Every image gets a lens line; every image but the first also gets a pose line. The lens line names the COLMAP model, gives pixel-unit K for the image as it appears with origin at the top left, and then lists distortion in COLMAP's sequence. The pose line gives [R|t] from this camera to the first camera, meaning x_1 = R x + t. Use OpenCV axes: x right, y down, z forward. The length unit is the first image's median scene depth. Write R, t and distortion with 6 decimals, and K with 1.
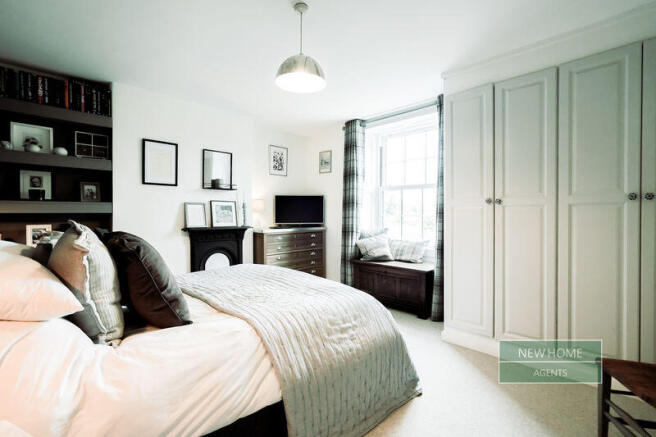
lens RADIAL K [[305.2, 0, 320.5], [0, 305.2, 215.5], [0, 0, 1]] dist [-0.001046, 0.001021]
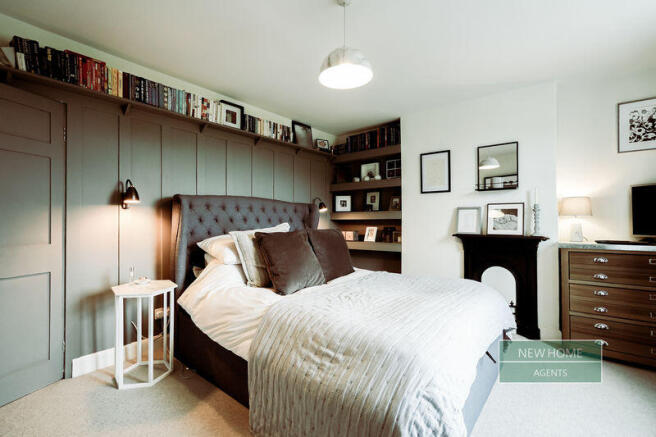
lens RADIAL K [[305.2, 0, 320.5], [0, 305.2, 215.5], [0, 0, 1]] dist [-0.001046, 0.001021]
pose [[0.100884, -0.017477, -0.994745, 0.526864], [-0.003320, 0.999834, -0.017903, 0.001537], [0.994893, 0.005108, 0.100809, 0.512241]]
